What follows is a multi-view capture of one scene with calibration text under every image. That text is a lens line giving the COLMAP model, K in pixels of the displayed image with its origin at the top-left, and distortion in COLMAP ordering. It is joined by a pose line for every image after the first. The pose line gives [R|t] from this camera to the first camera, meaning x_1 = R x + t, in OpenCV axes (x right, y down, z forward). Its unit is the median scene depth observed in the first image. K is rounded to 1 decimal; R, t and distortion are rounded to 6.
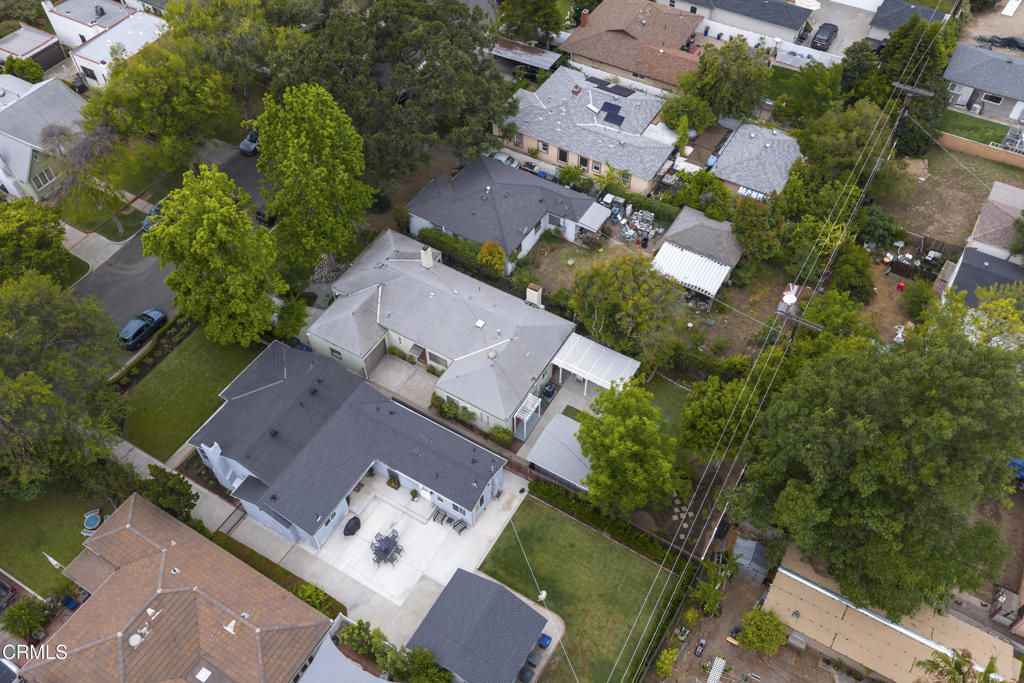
lens RADIAL K [[832.7, 0, 521.3], [0, 832.7, 344.4], [0, 0, 1]] dist [0.016618, -0.015842]
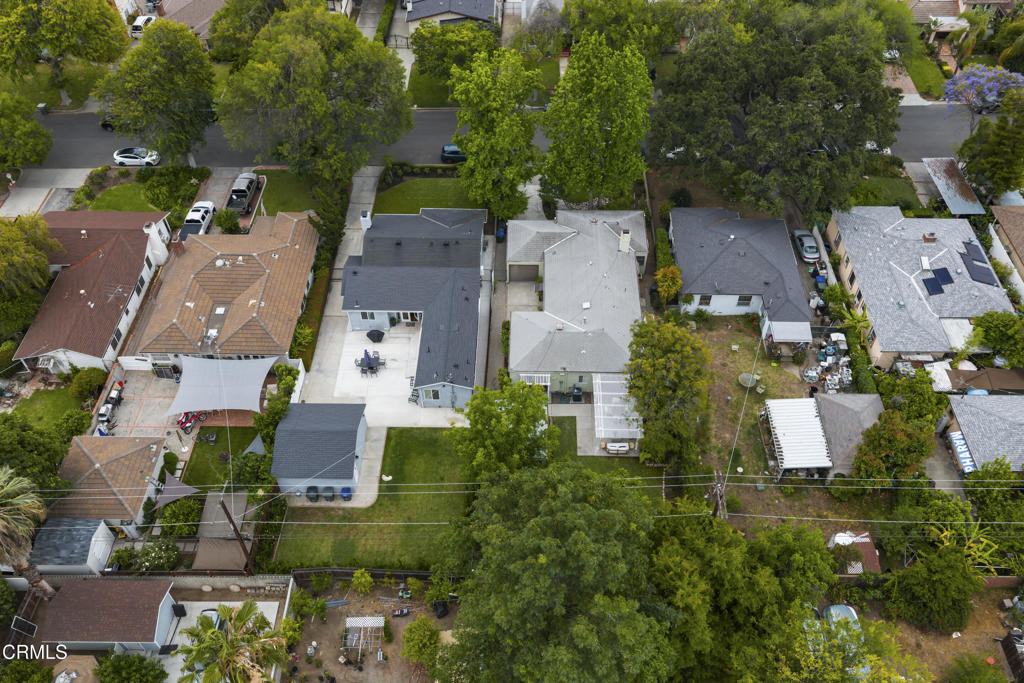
lens RADIAL K [[832.7, 0, 514.7], [0, 832.7, 340.3], [0, 0, 1]] dist [0.016618, -0.015842]
pose [[0.492981, 0.652408, -0.575615, 0.522352], [-0.674950, 0.704255, 0.220154, -0.158927], [0.549010, 0.279980, 0.787527, 0.128691]]
